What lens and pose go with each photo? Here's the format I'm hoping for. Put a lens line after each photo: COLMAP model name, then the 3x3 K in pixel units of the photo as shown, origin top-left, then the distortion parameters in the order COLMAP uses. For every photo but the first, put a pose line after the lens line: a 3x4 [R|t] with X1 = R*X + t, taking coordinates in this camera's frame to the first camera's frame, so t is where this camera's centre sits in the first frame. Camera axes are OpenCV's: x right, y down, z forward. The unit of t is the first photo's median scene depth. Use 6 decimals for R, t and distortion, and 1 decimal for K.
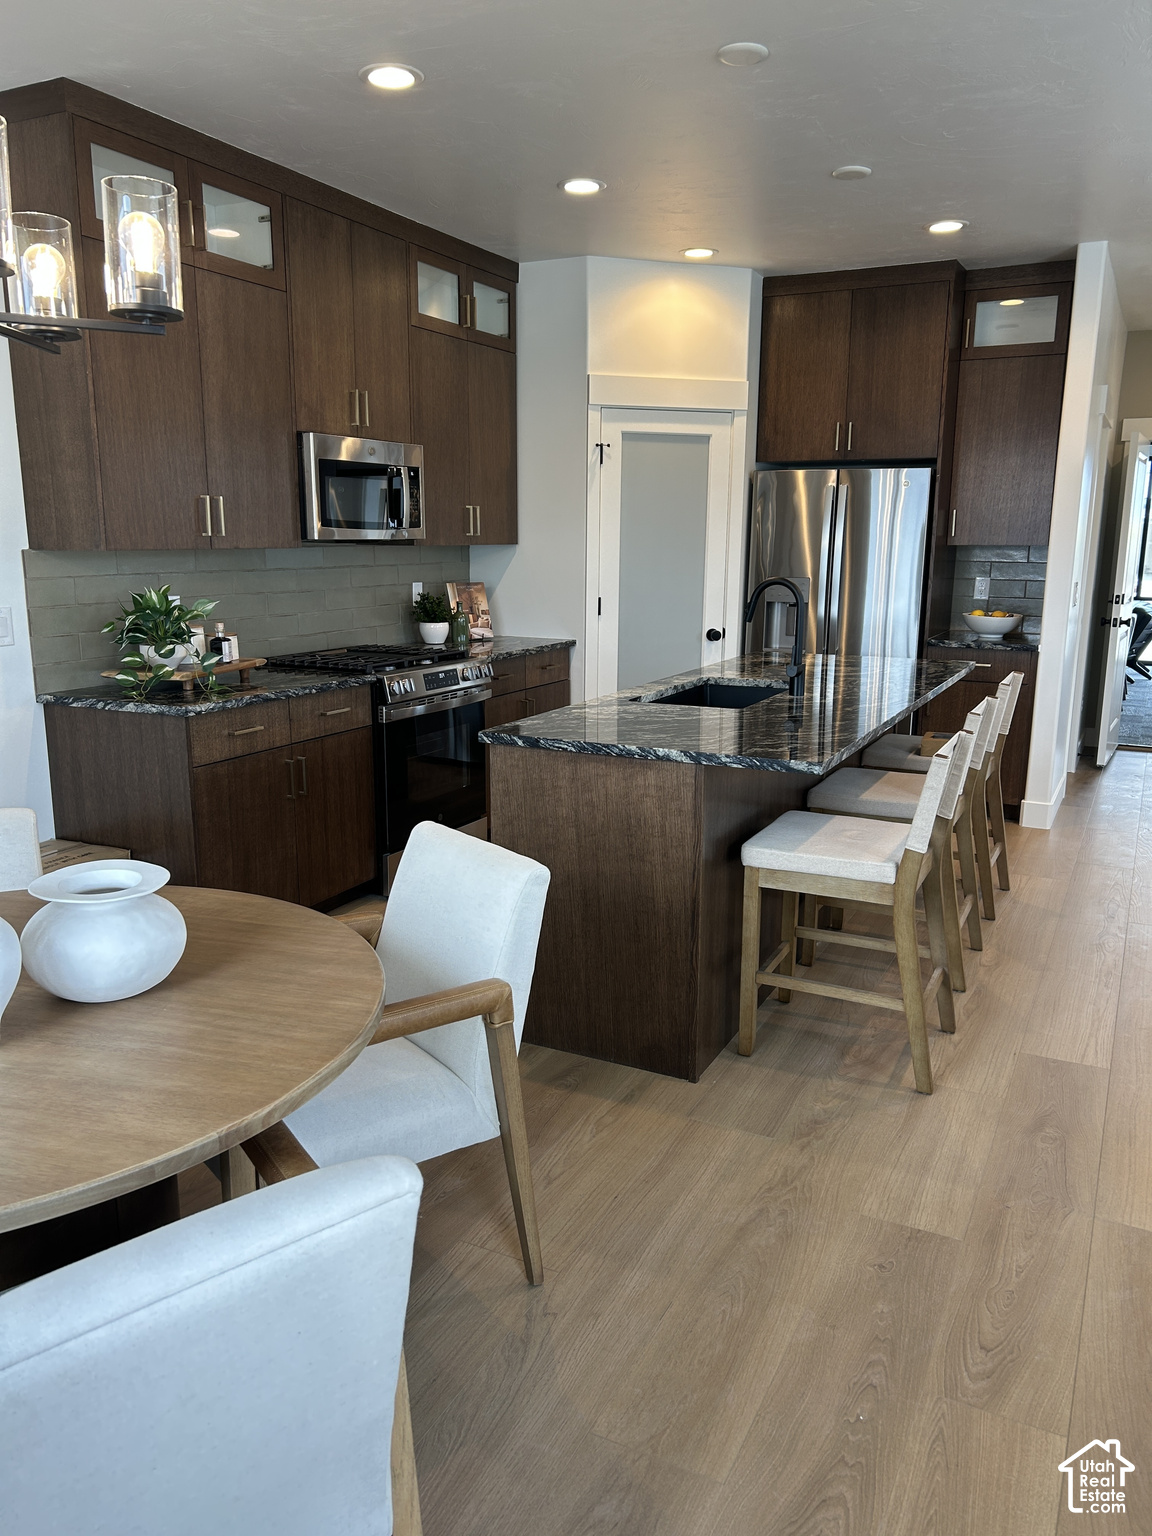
lens RADIAL K [[1158.1, 0, 580.2], [0, 1158.1, 780.5], [0, 0, 1]] dist [0.048488, -0.055547]
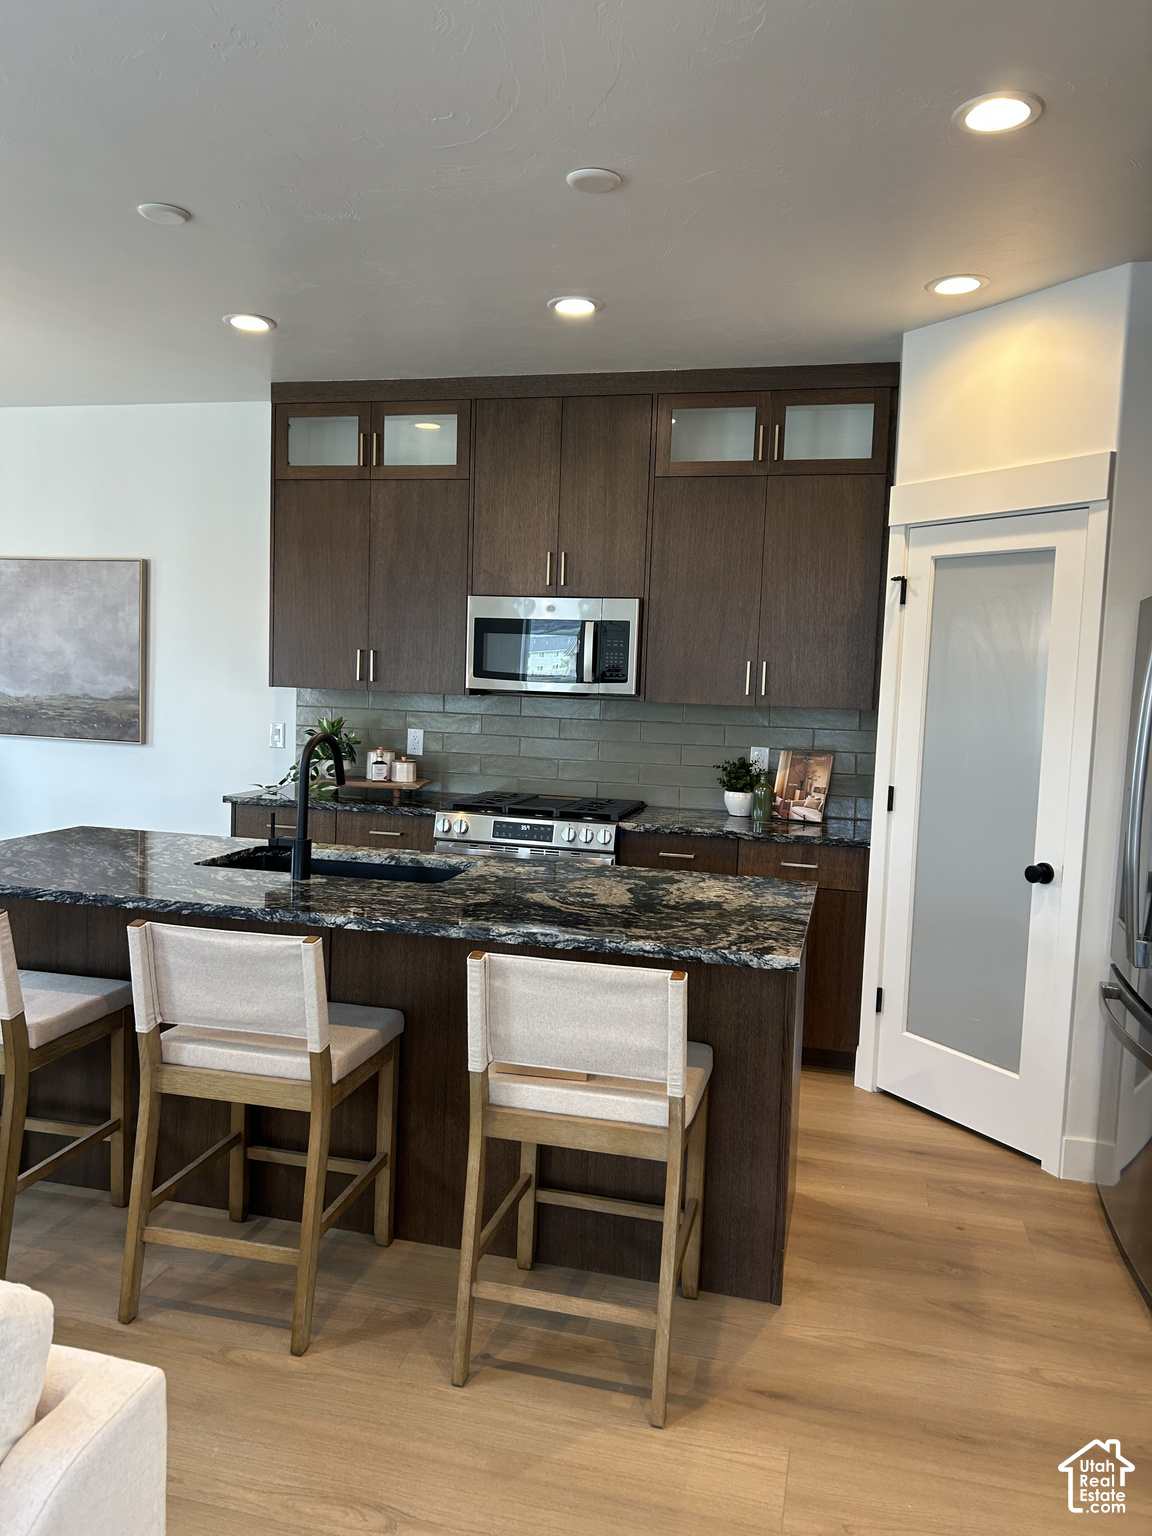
lens RADIAL K [[1158.1, 0, 554.2], [0, 1158.1, 765.7], [0, 0, 1]] dist [0.048488, -0.055547]
pose [[0.194746, 0.085700, -0.977103, 0.693043], [-0.238249, 0.970475, 0.037634, -0.154106], [0.951479, 0.225464, 0.209414, 0.678980]]
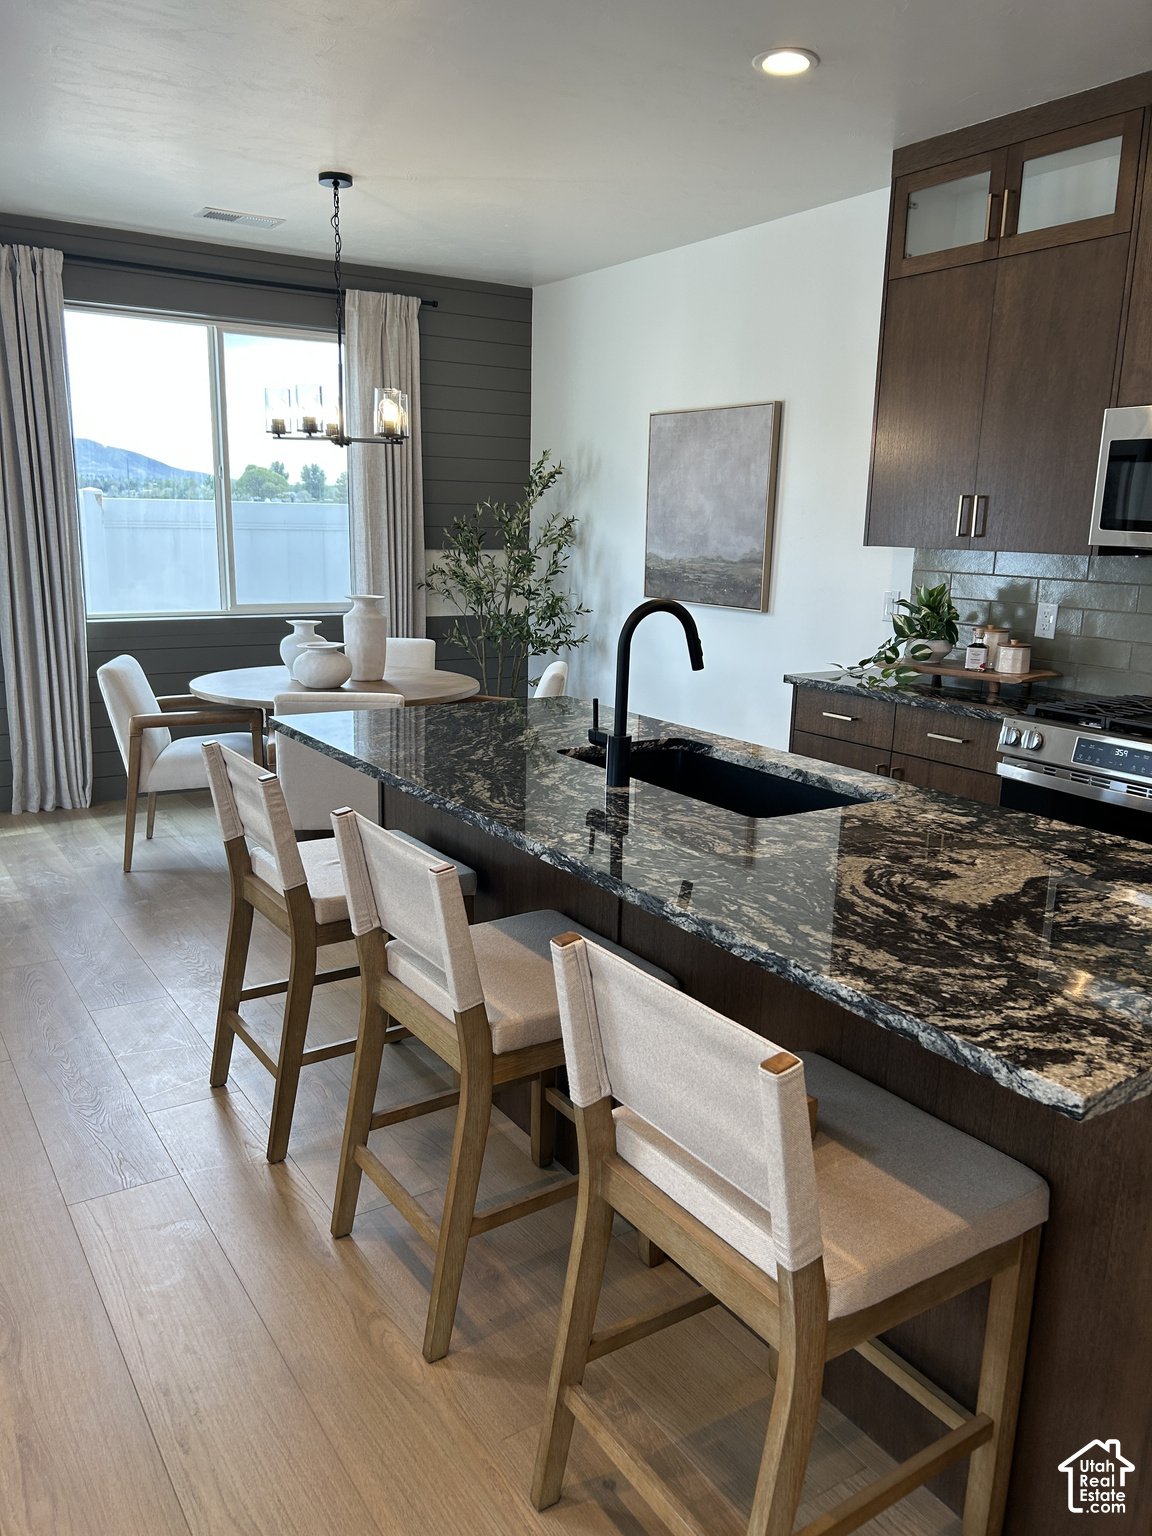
lens RADIAL K [[1158.1, 0, 578.6], [0, 1158.1, 769.9], [0, 0, 1]] dist [0.048488, -0.055547]
pose [[-0.513875, 0.170083, -0.840836, 0.500098], [-0.202152, 0.928539, 0.311368, -0.189635], [0.833707, 0.329981, -0.442770, 0.872784]]
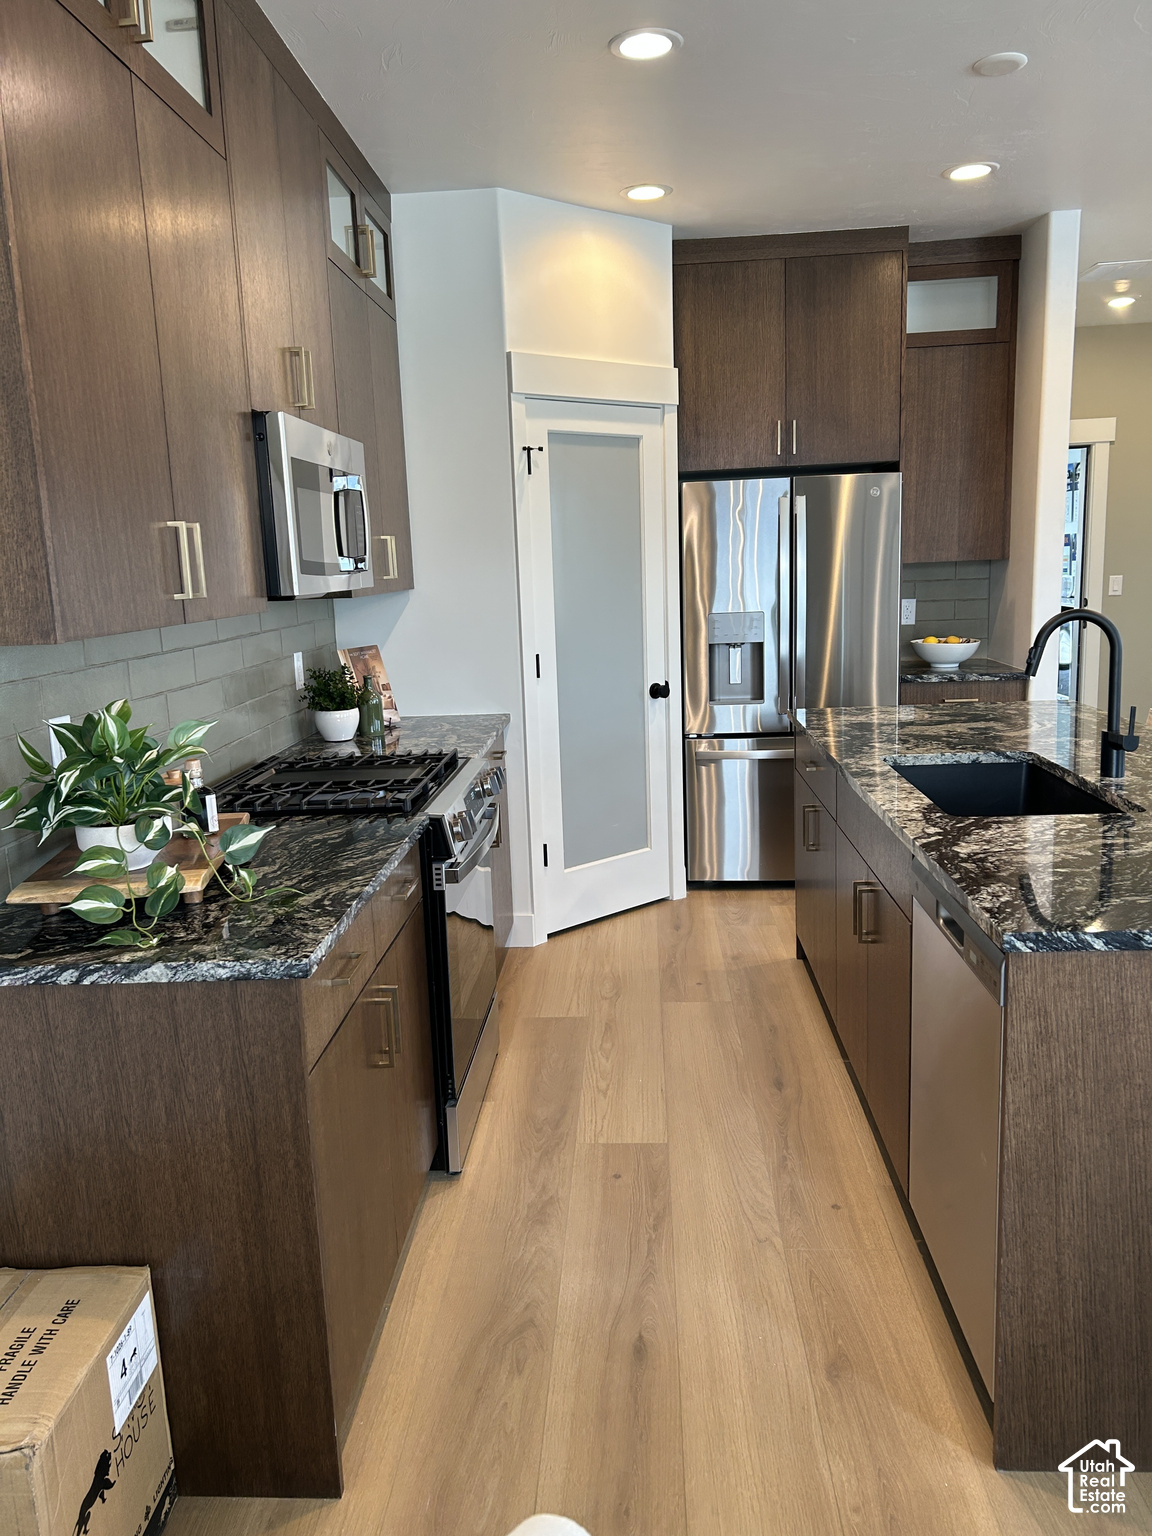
lens RADIAL K [[1158.1, 0, 571.3], [0, 1158.1, 779.0], [0, 0, 1]] dist [0.048488, -0.055547]
pose [[0.920609, -0.113974, 0.373482, -0.256180], [0.125506, 0.992071, -0.006617, -0.074479], [-0.369767, 0.052966, 0.927614, 0.324765]]
